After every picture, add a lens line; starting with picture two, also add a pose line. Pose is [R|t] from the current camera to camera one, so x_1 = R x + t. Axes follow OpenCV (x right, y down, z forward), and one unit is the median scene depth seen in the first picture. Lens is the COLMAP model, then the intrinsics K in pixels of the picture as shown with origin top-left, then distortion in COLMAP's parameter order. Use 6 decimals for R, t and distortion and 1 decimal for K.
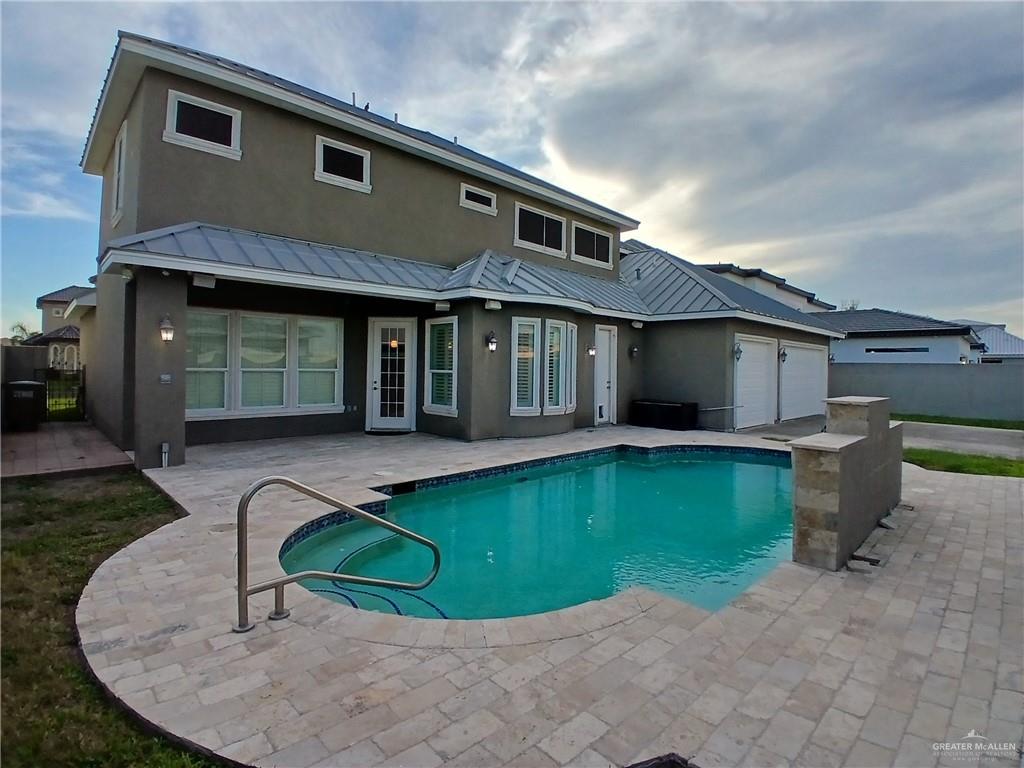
lens RADIAL K [[514.2, 0, 515.9], [0, 514.2, 362.9], [0, 0, 1]] dist [0.013872, -0.060448]
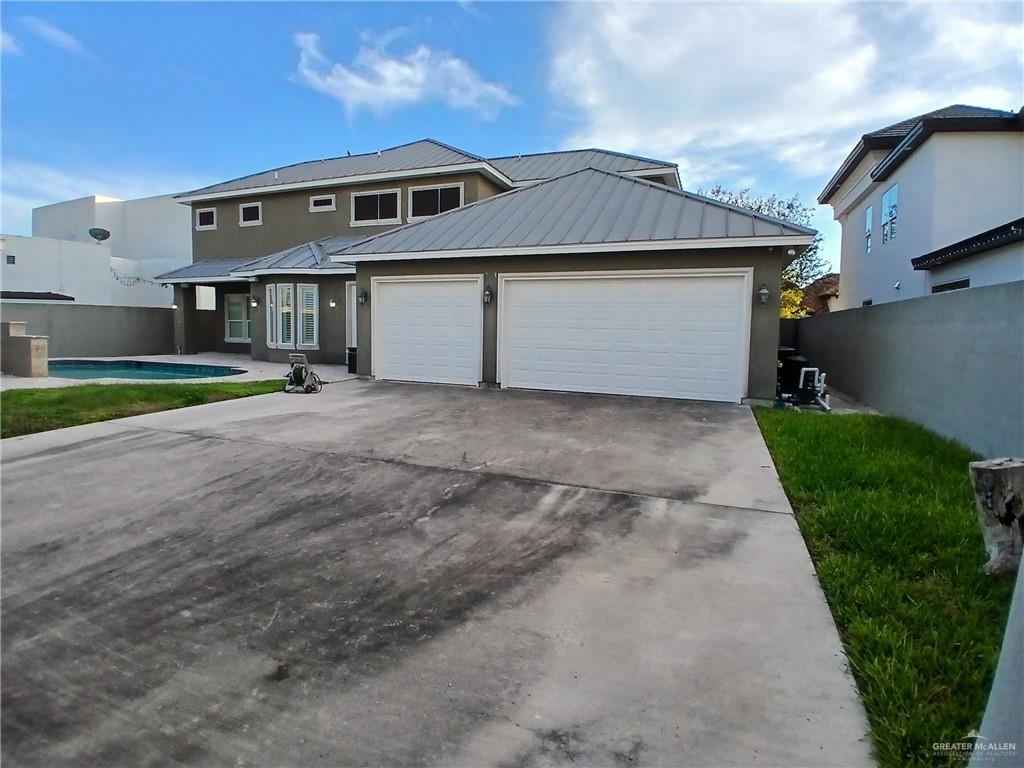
lens RADIAL K [[514.2, 0, 515.9], [0, 514.2, 362.9], [0, 0, 1]] dist [0.013872, -0.060448]
pose [[0.397212, 0.055812, -0.916028, 1.403059], [-0.004352, 0.998252, 0.058934, 0.043546], [0.917717, -0.019422, 0.396760, 0.851832]]
